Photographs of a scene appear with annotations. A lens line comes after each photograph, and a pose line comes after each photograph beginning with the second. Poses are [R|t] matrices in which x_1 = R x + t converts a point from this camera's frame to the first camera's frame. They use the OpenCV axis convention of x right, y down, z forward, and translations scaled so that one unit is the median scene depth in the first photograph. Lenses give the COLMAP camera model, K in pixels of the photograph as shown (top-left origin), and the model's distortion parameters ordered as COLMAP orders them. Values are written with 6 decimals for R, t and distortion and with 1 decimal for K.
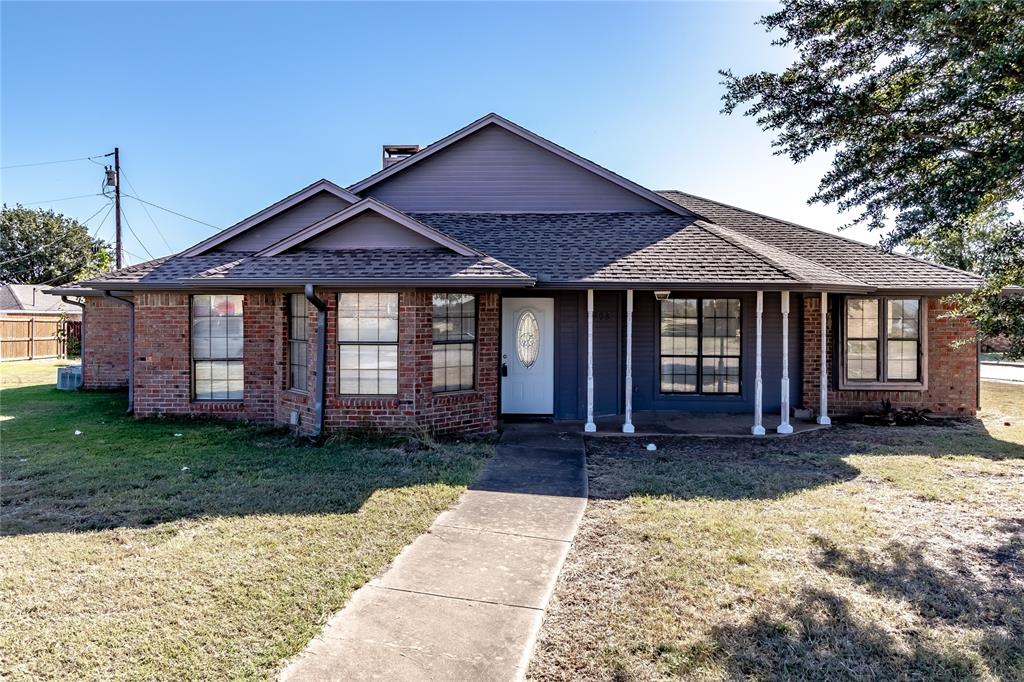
lens RADIAL K [[739.2, 0, 513.3], [0, 739.2, 326.0], [0, 0, 1]] dist [0.004240, 0.001816]
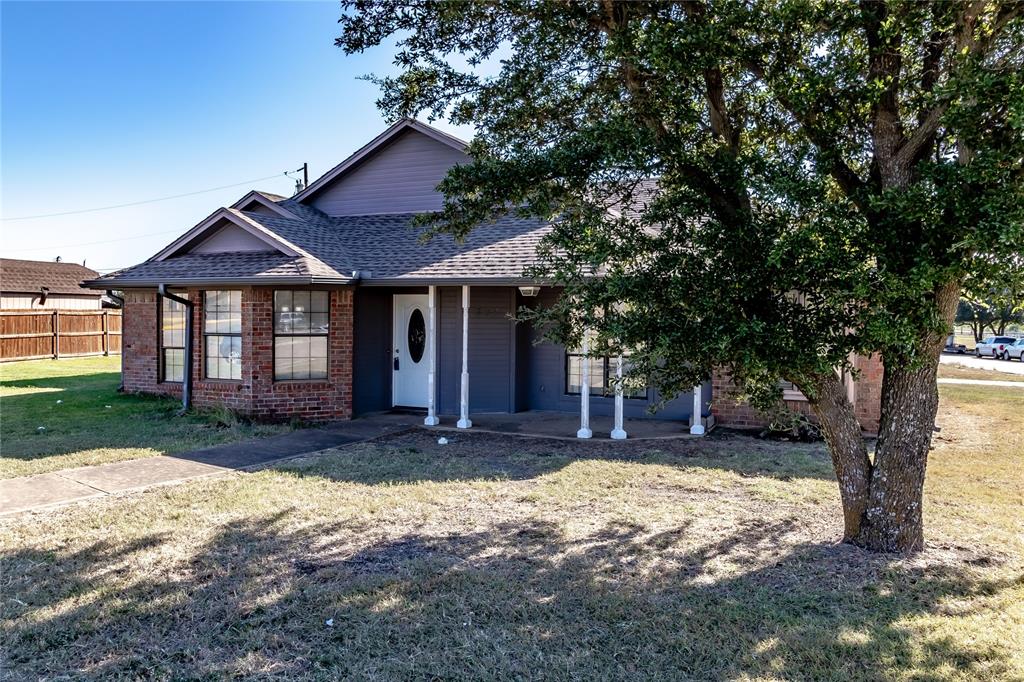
lens RADIAL K [[804.8, 0, 499.3], [0, 804.8, 316.5], [0, 0, 1]] dist [-0.006580, 0.003074]
pose [[0.921780, 0.004310, -0.387688, 0.634844], [-0.010101, 0.999866, -0.012899, 0.006833], [0.387581, 0.015806, 0.921700, 0.012745]]
